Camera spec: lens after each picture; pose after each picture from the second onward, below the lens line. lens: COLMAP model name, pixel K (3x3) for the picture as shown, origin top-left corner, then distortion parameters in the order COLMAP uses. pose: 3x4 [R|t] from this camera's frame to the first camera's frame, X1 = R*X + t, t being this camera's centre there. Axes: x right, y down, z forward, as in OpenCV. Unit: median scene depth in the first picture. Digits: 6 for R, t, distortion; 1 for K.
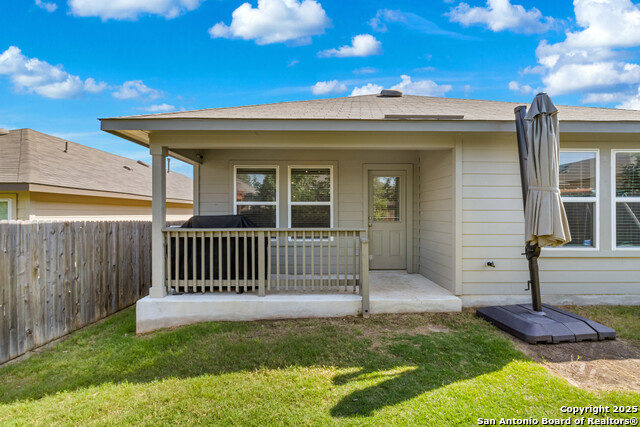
lens RADIAL K [[286.5, 0, 292.3], [0, 286.5, 197.3], [0, 0, 1]] dist [-0.000017, -0.000115]
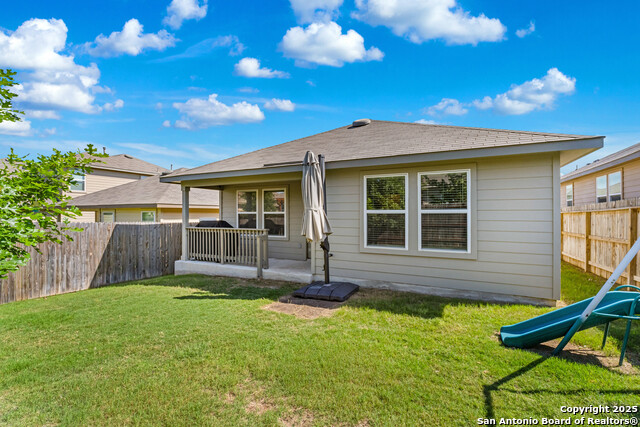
lens RADIAL K [[286.5, 0, 323.3], [0, 286.5, 212.9], [0, 0, 1]] dist [-0.000017, -0.000115]
pose [[0.885278, -0.001194, -0.465061, 1.303196], [0.013986, 0.999613, 0.024057, -0.019443], [0.464853, -0.027802, 0.884952, -0.306954]]
